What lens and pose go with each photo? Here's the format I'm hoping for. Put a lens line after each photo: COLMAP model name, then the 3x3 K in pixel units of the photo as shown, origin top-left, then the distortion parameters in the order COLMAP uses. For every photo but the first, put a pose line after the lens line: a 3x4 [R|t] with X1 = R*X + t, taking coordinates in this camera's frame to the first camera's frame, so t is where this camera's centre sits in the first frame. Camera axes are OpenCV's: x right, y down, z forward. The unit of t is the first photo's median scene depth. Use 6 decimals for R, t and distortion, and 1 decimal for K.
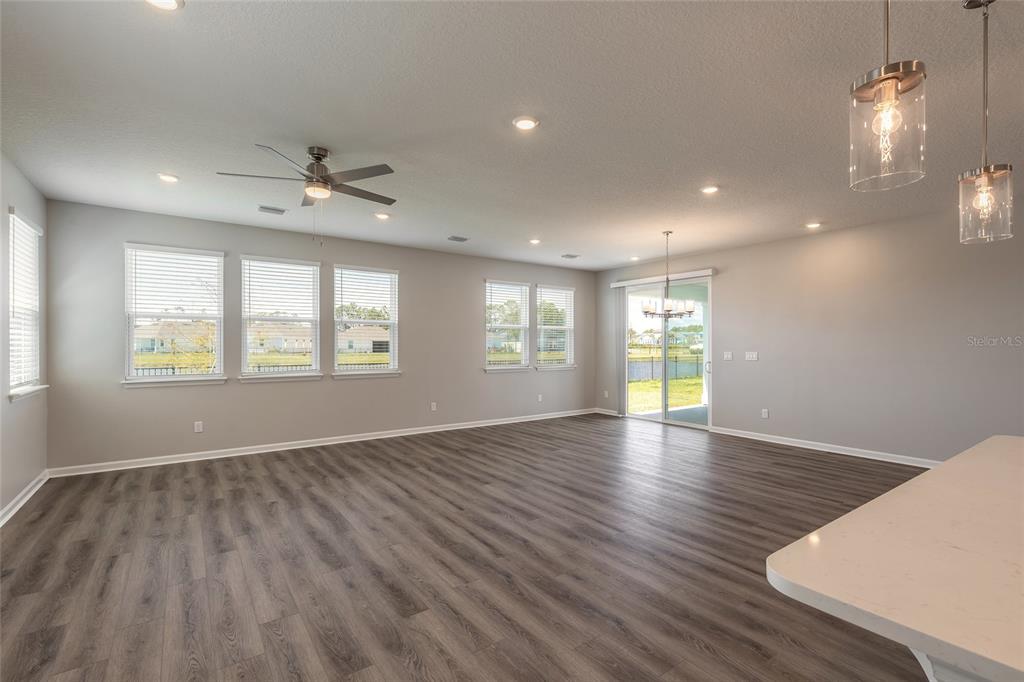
lens RADIAL K [[461.6, 0, 507.1], [0, 461.6, 342.4], [0, 0, 1]] dist [0.005652, -0.000727]
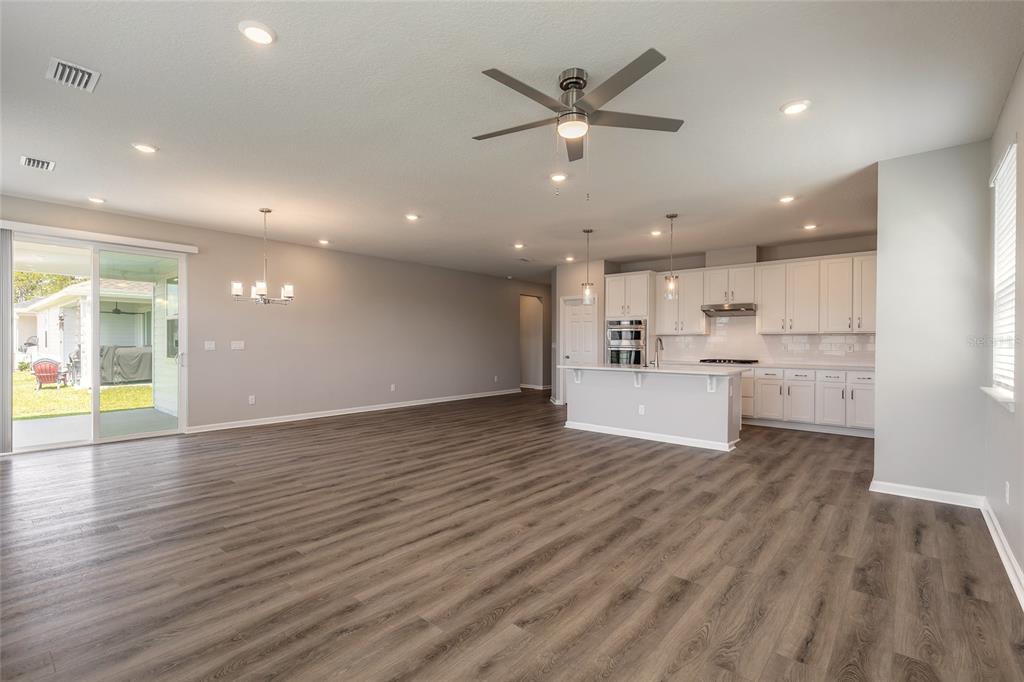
lens RADIAL K [[461.6, 0, 509.5], [0, 461.6, 342.0], [0, 0, 1]] dist [0.005652, -0.000727]
pose [[-0.239924, -0.003656, 0.970785, -0.884811], [-0.009245, 0.999956, 0.001481, 0.022044], [-0.970748, -0.008620, -0.239948, 0.999803]]
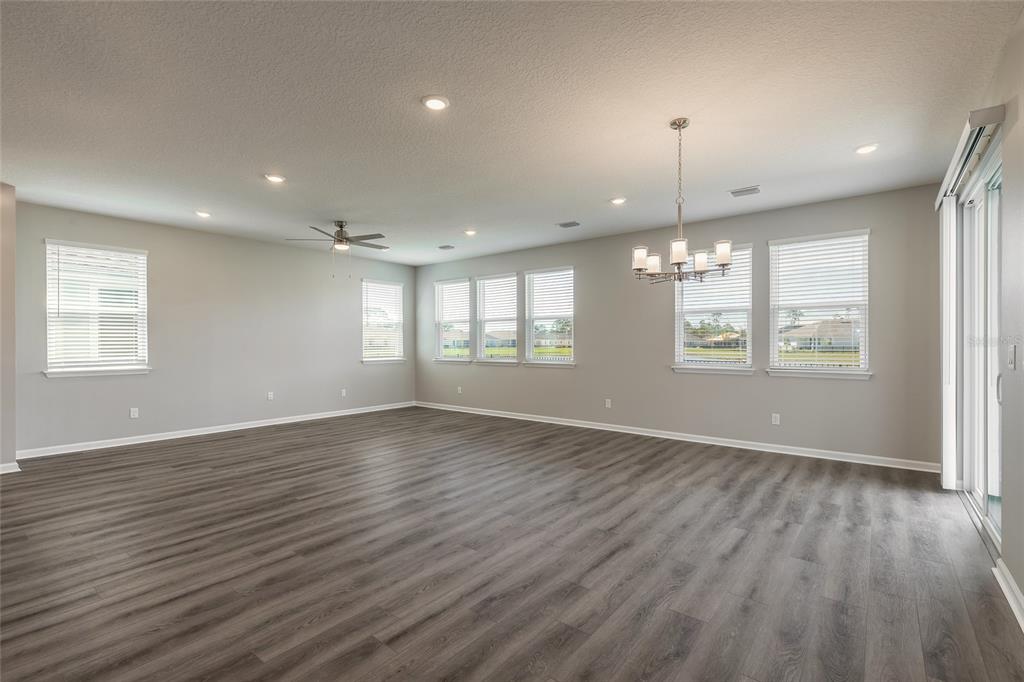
lens RADIAL K [[461.6, 0, 511.6], [0, 461.6, 344.5], [0, 0, 1]] dist [0.005652, -0.000727]
pose [[0.278256, 0.000618, -0.960507, 1.085090], [0.007248, 0.999970, 0.002744, 0.025680], [0.960480, -0.007725, 0.278243, 0.875348]]
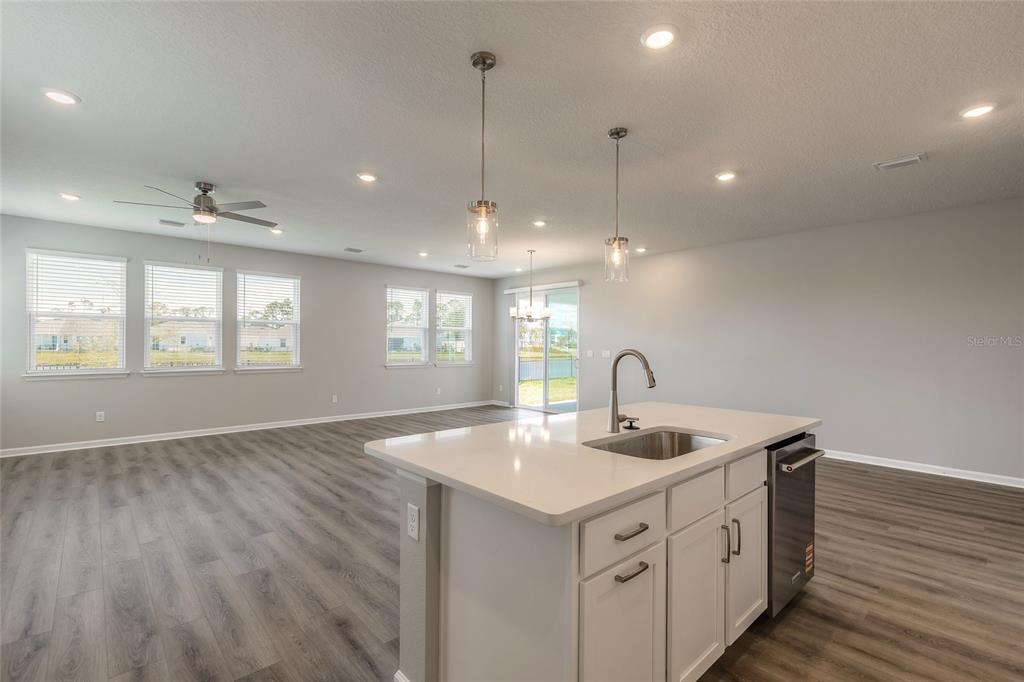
lens RADIAL K [[461.6, 0, 507.6], [0, 461.6, 342.7], [0, 0, 1]] dist [0.005652, -0.000727]
pose [[0.992629, 0.006336, 0.121028, 0.189565], [-0.006593, 0.999977, 0.001723, -0.001391], [-0.121014, -0.002509, 0.992648, -0.249650]]
